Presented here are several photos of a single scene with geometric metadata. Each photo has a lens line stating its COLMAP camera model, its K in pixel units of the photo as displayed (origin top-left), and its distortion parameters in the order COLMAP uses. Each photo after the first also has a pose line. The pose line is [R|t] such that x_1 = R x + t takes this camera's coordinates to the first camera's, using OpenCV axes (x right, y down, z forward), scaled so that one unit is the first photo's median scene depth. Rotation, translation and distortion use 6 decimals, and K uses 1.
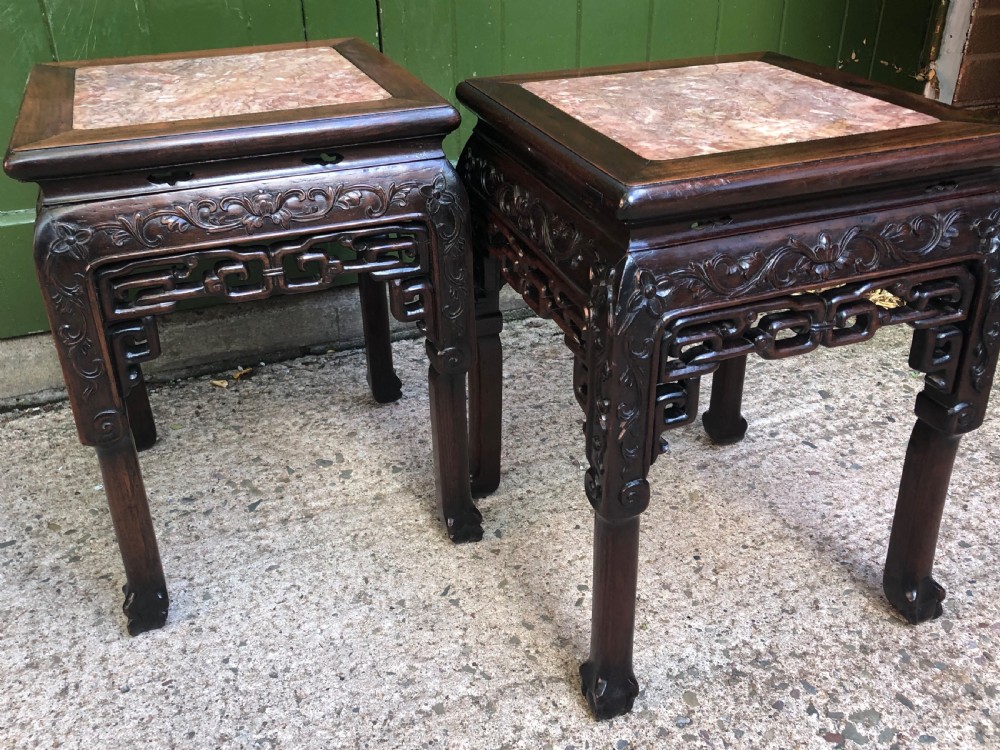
lens RADIAL K [[940.1, 0, 506.9], [0, 940.1, 363.3], [0, 0, 1]] dist [0.012068, 0.000000]
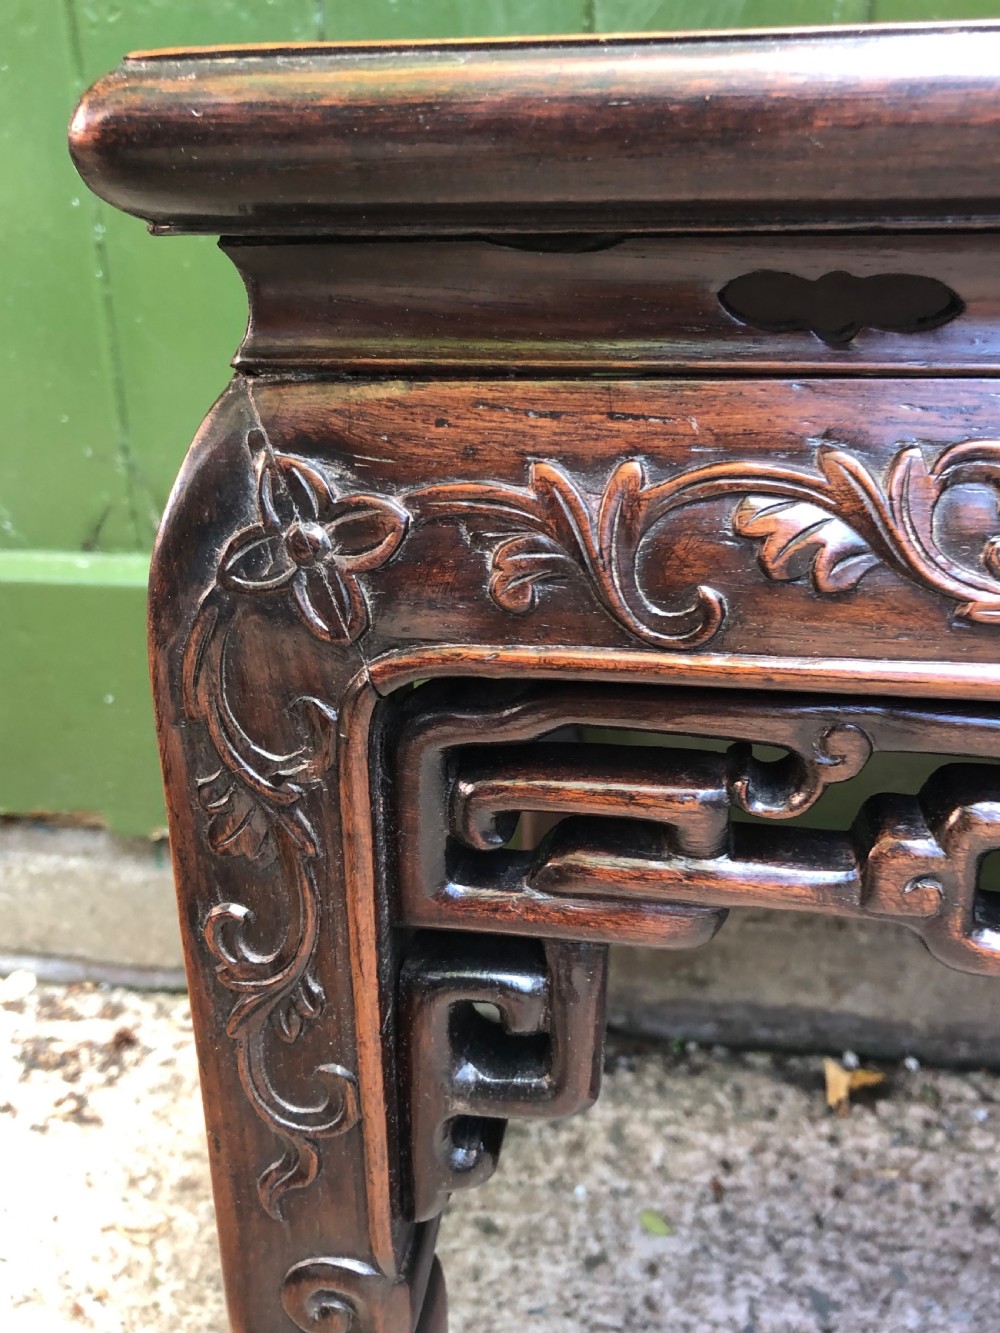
lens RADIAL K [[1241.9, 0, 510.8], [0, 1241.9, 667.9], [0, 0, 1]] dist [0.011437, 0.000000]
pose [[0.859110, 0.192622, -0.474158, -0.242245], [-0.242960, 0.968916, -0.046599, -0.110986], [0.450444, 0.155235, 0.879206, 0.599030]]
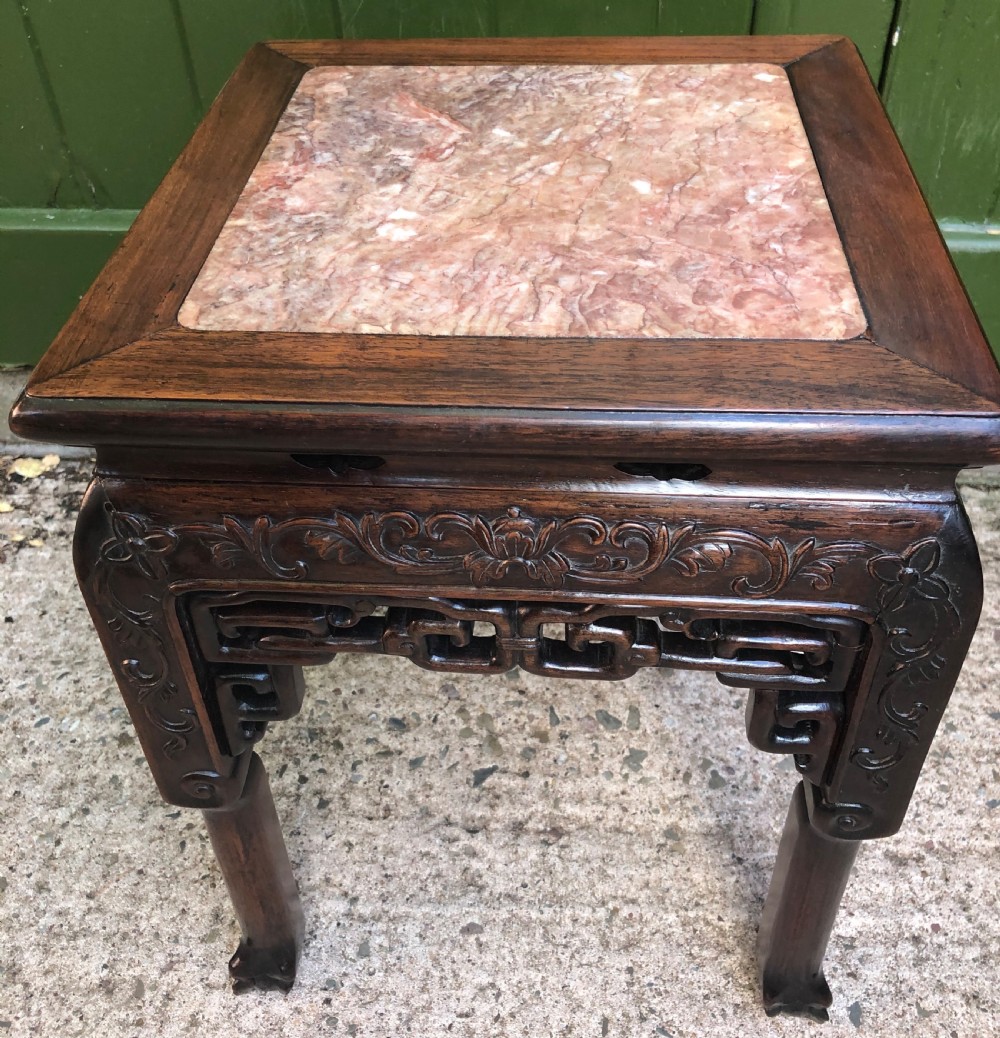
lens RADIAL K [[1100.2, 0, 500.1], [0, 1100.2, 469.4], [0, 0, 1]] dist [0.008367, 0.000000]
pose [[0.902253, 0.274698, -0.332387, -0.066335], [-0.193276, 0.946686, 0.257739, -0.236638], [0.385467, -0.168303, 0.907243, 0.358241]]
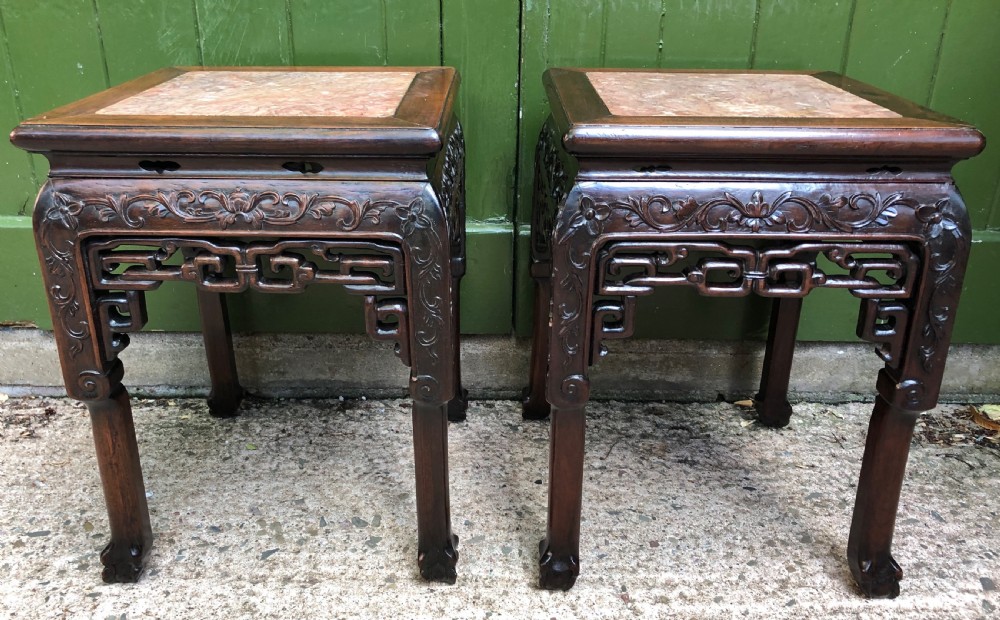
lens RADIAL K [[849.8, 0, 492.2], [0, 849.8, 316.7], [0, 0, 1]] dist [-0.011265, 0.047788]
pose [[0.934160, 0.165792, -0.316002, 0.168529], [-0.191240, 0.980214, -0.051067, -0.079925], [0.301283, 0.108137, 0.947383, 0.232715]]
